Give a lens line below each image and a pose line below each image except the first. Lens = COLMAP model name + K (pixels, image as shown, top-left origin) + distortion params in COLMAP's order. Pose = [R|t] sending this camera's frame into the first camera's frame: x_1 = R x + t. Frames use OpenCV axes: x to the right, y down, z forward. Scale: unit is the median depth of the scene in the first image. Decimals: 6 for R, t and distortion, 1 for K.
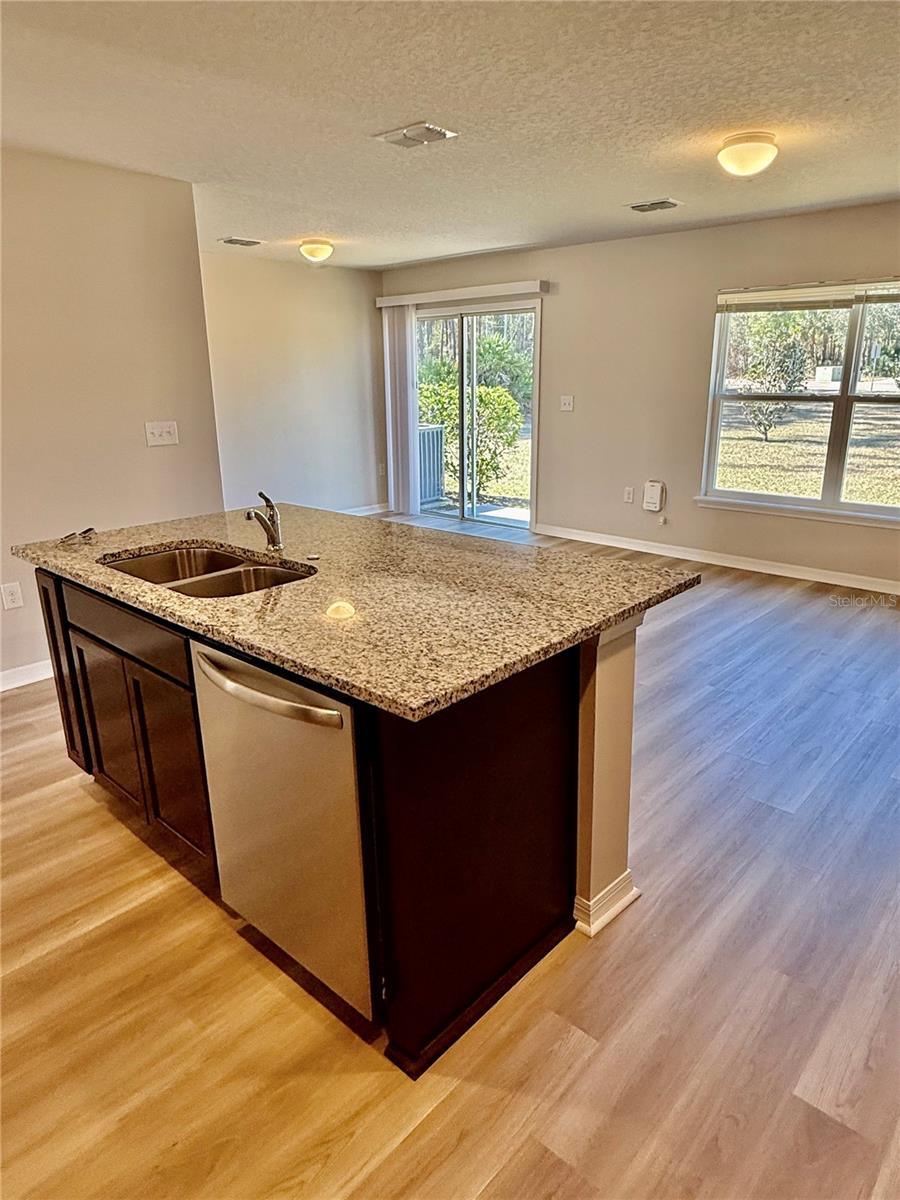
lens RADIAL K [[743.7, 0, 450.9], [0, 743.7, 597.8], [0, 0, 1]] dist [0.003072, 0.001433]
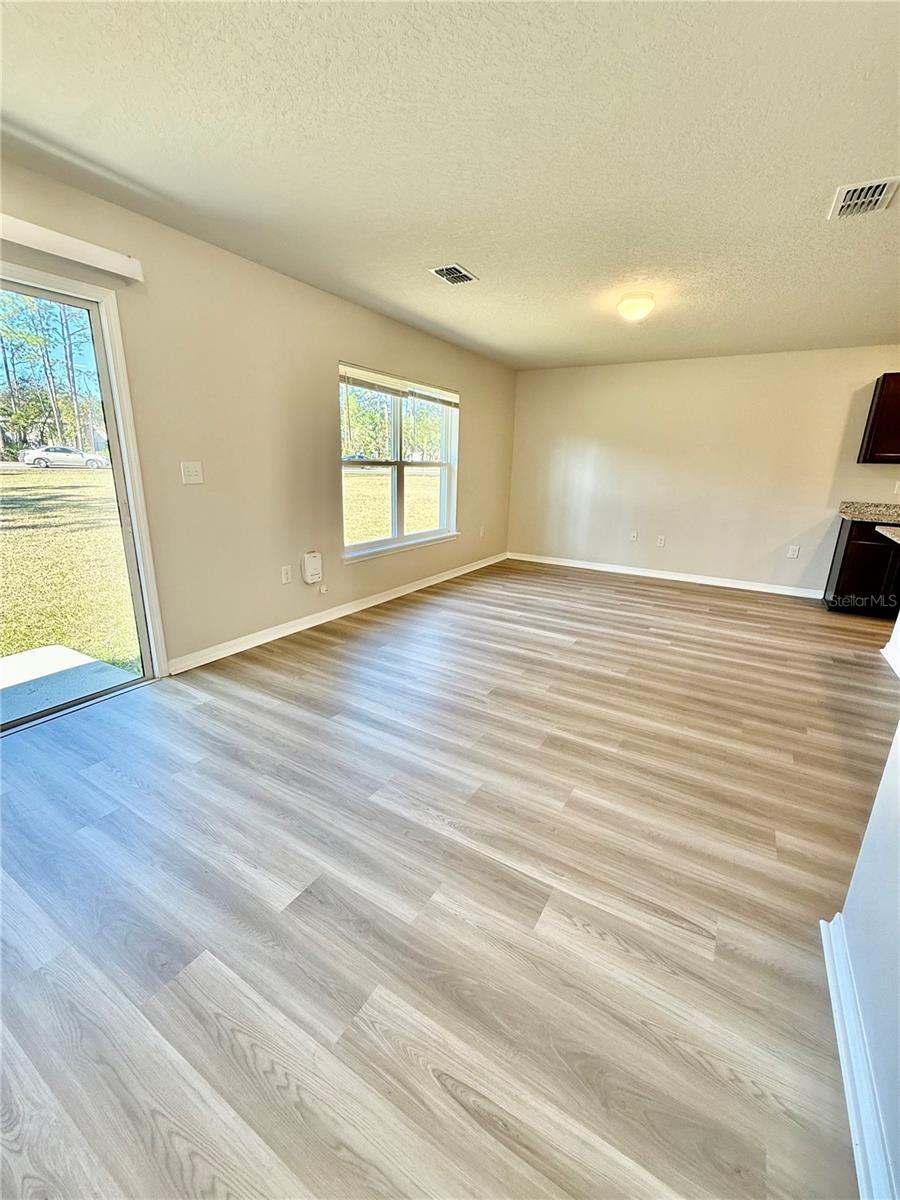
lens RADIAL K [[491.7, 0, 450.0], [0, 491.7, 600.0], [0, 0, 1]] dist [-0.000871, -0.000570]
pose [[-0.198039, -0.264080, 0.943950, -0.433430], [0.260670, 0.914157, 0.310433, -0.292287], [-0.944898, 0.307537, -0.112201, 1.083836]]
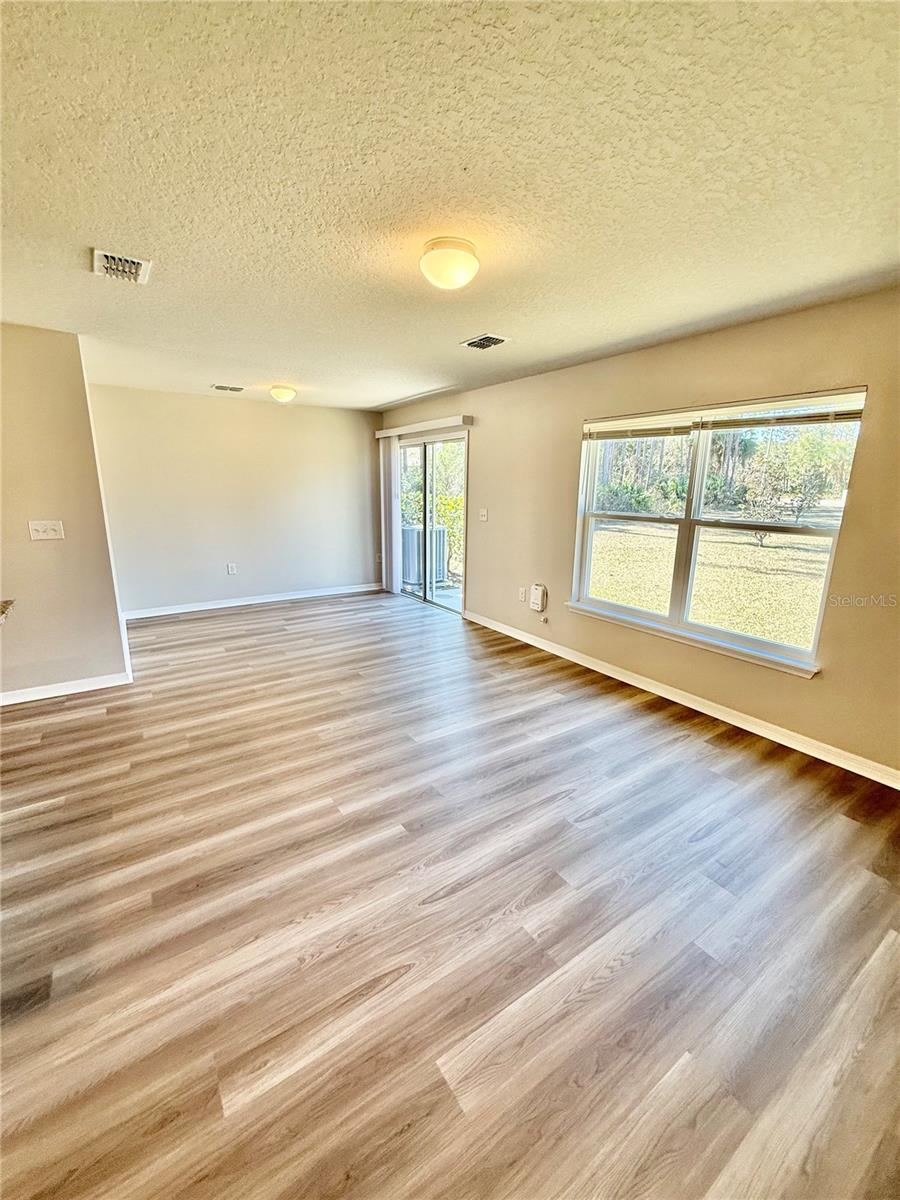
lens RADIAL K [[491.7, 0, 450.0], [0, 491.7, 600.0], [0, 0, 1]] dist [-0.000871, -0.000570]
pose [[0.972080, 0.074156, -0.222625, 0.365220], [-0.088657, 0.994495, -0.055849, -0.093351], [0.217257, 0.074027, 0.973303, 0.278457]]
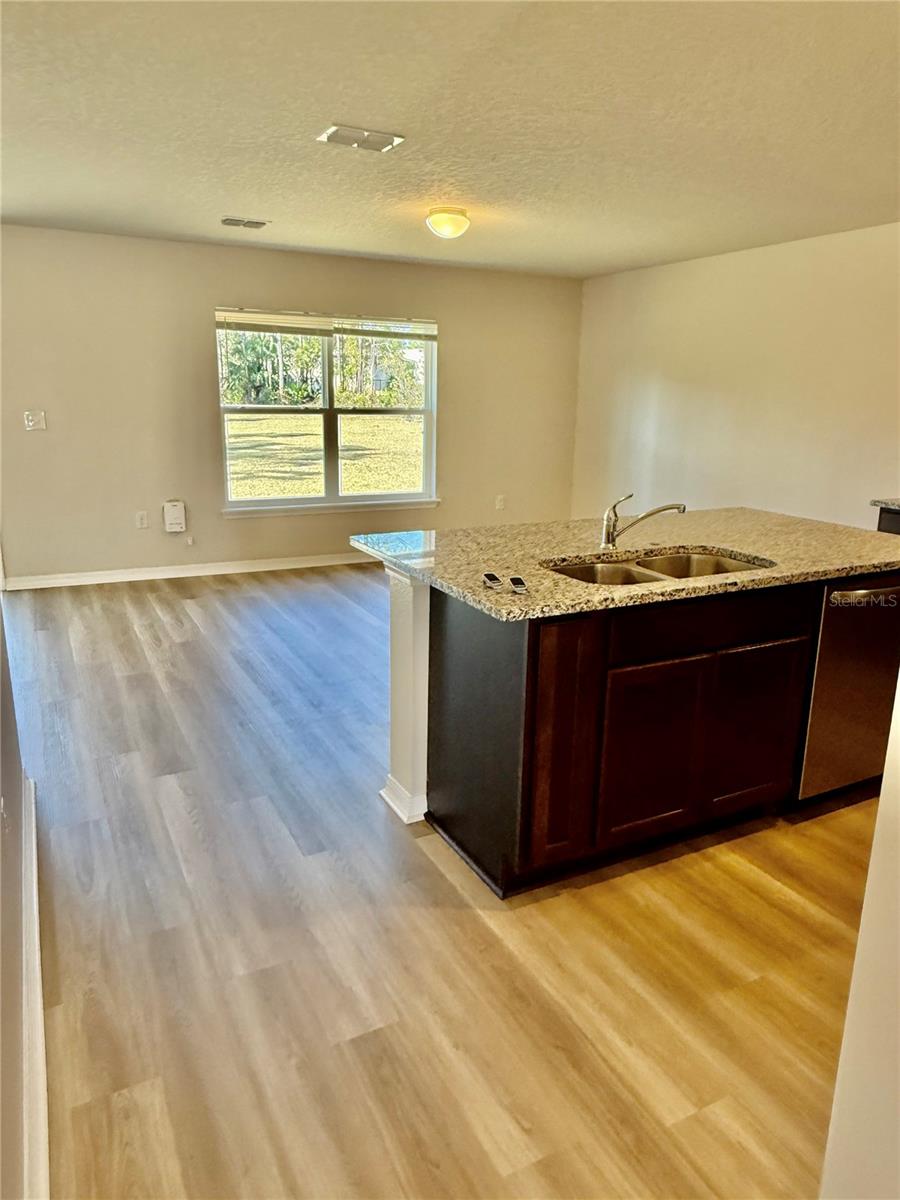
lens RADIAL K [[814.6, 0, 454.9], [0, 814.6, 597.6], [0, 0, 1]] dist [-0.001557, -0.002584]
pose [[0.343978, -0.216201, 0.913749, -0.664194], [0.254451, 0.958182, 0.130927, -0.098645], [-0.903844, 0.187469, 0.384606, 0.366109]]
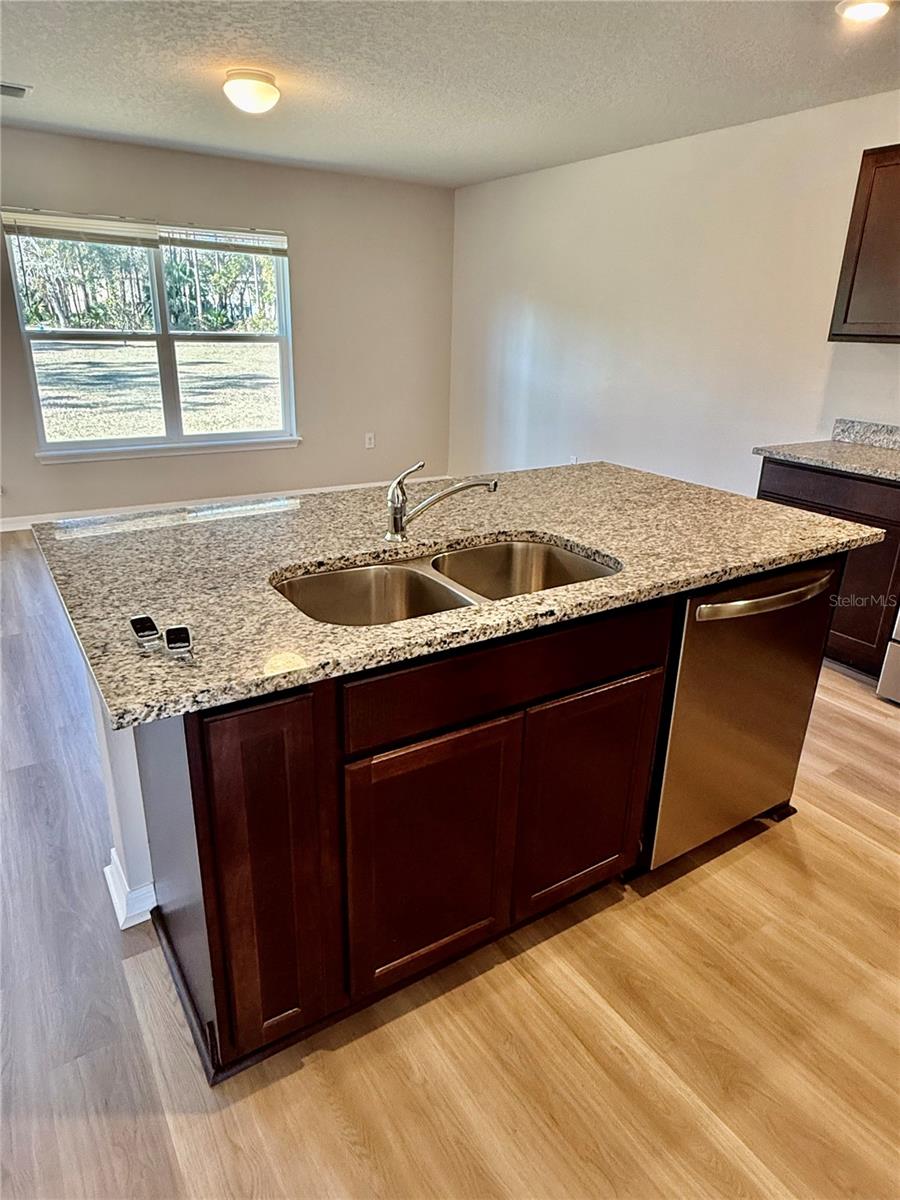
lens RADIAL K [[743.7, 0, 450.9], [0, 743.7, 597.8], [0, 0, 1]] dist [0.003072, 0.001433]
pose [[0.255278, -0.322244, 0.911587, -0.444276], [0.254659, 0.931944, 0.258126, -0.091494], [-0.932728, 0.166250, 0.319967, 0.343721]]
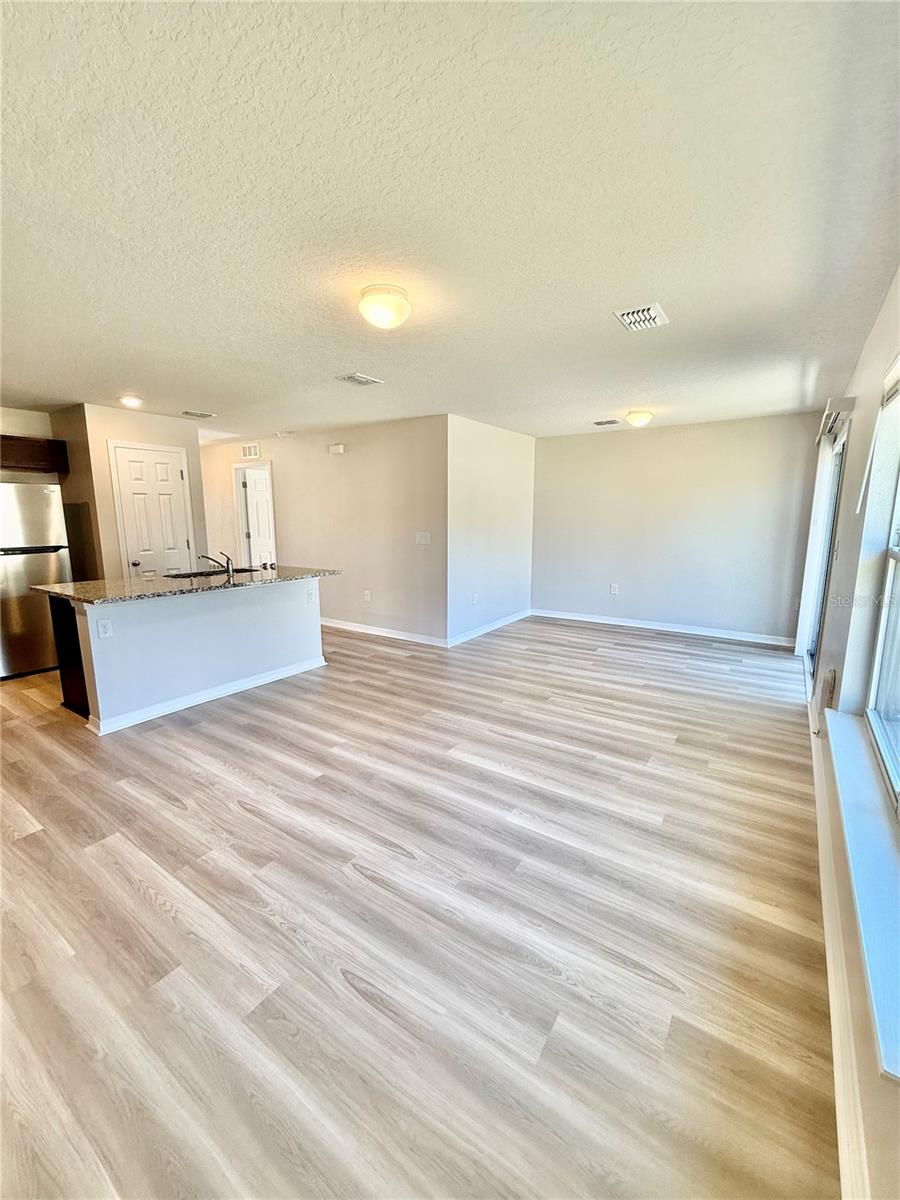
lens RADIAL K [[486.6, 0, 453.9], [0, 486.6, 605.5], [0, 0, 1]] dist [-0.000027, 0.000203]
pose [[0.143737, 0.193844, -0.970445, 0.744201], [-0.287794, 0.946433, 0.146421, -0.211485], [0.946844, 0.258243, 0.191824, 0.689321]]
